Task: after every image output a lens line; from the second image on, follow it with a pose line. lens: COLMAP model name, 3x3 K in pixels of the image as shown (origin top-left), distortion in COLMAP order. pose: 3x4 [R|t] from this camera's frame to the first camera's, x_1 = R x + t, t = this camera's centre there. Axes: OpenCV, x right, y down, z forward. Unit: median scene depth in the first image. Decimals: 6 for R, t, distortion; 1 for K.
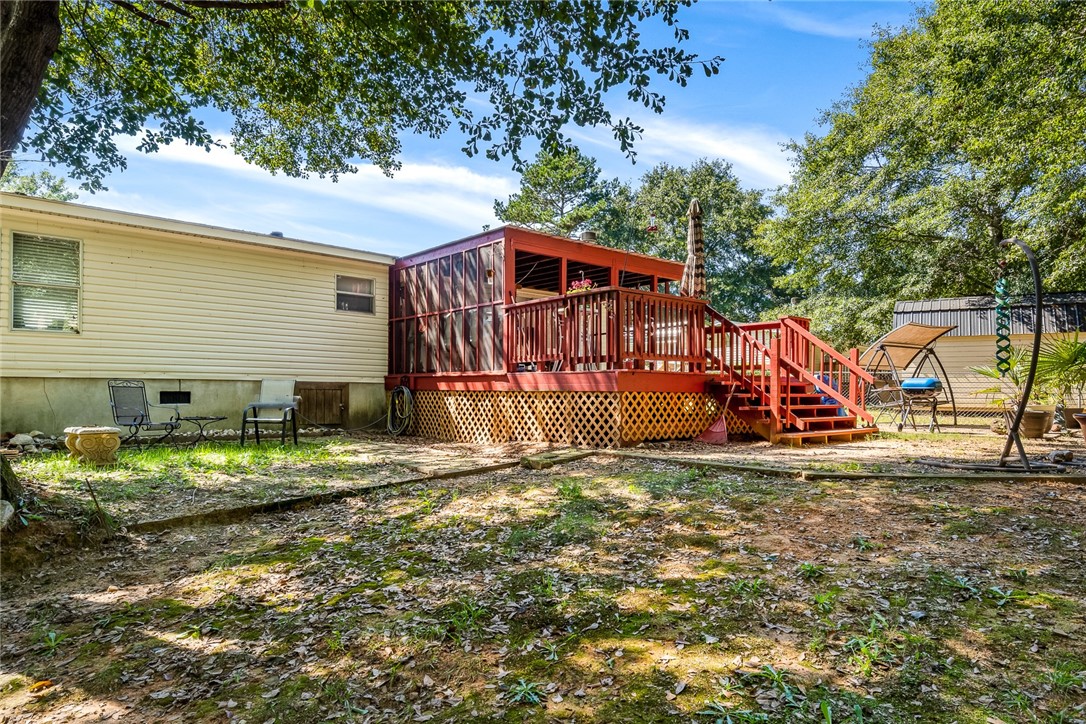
lens RADIAL K [[633.8, 0, 568.8], [0, 633.8, 385.3], [0, 0, 1]] dist [-0.007210, -0.001662]
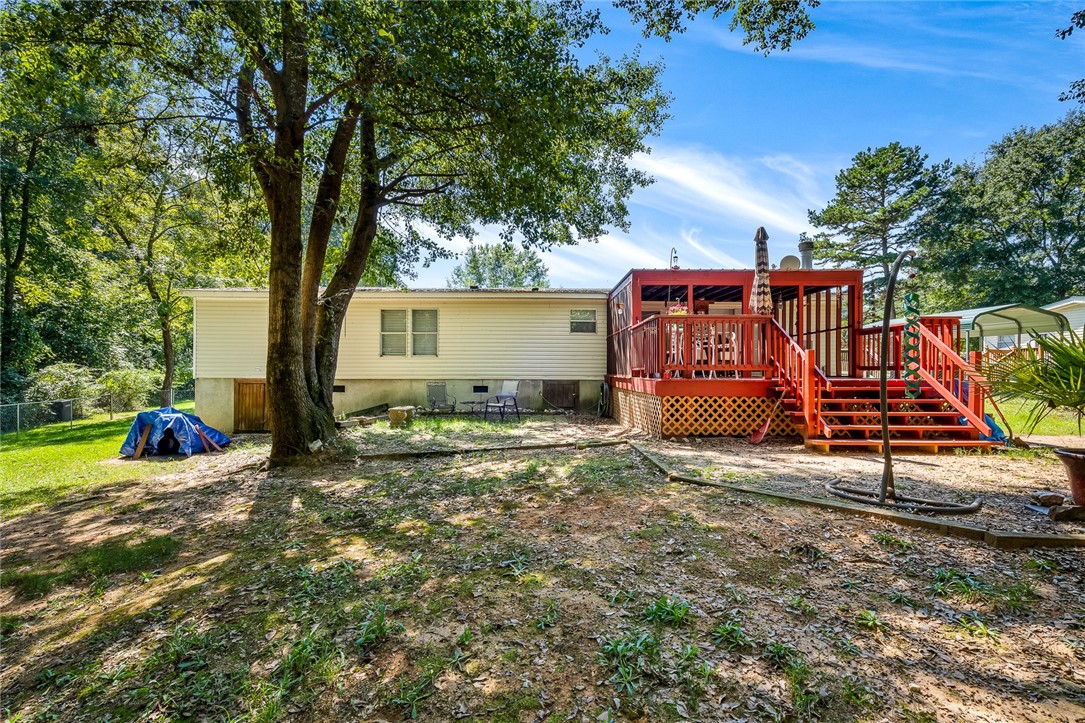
lens RADIAL K [[496.9, 0, 536.1], [0, 496.9, 364.8], [0, 0, 1]] dist [-0.012856, 0.000886]
pose [[0.737978, -0.012621, -0.674707, 0.459624], [0.007914, 0.999918, -0.010049, -0.035898], [0.674778, 0.002076, 0.738017, 0.067477]]
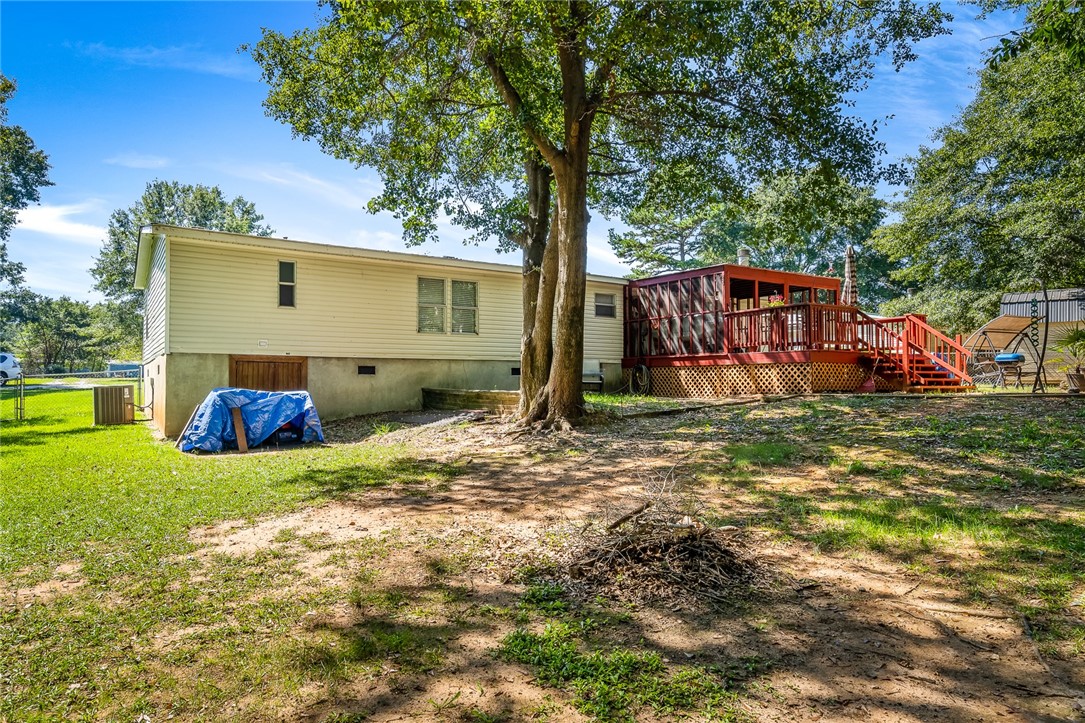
lens RADIAL K [[667.2, 0, 537.0], [0, 667.2, 367.6], [0, 0, 1]] dist [-0.002173, -0.004556]
pose [[0.986484, -0.010422, -0.163523, -0.292460], [0.008258, 0.999869, -0.013908, 0.035014], [0.163647, 0.012369, 0.986441, -0.753531]]
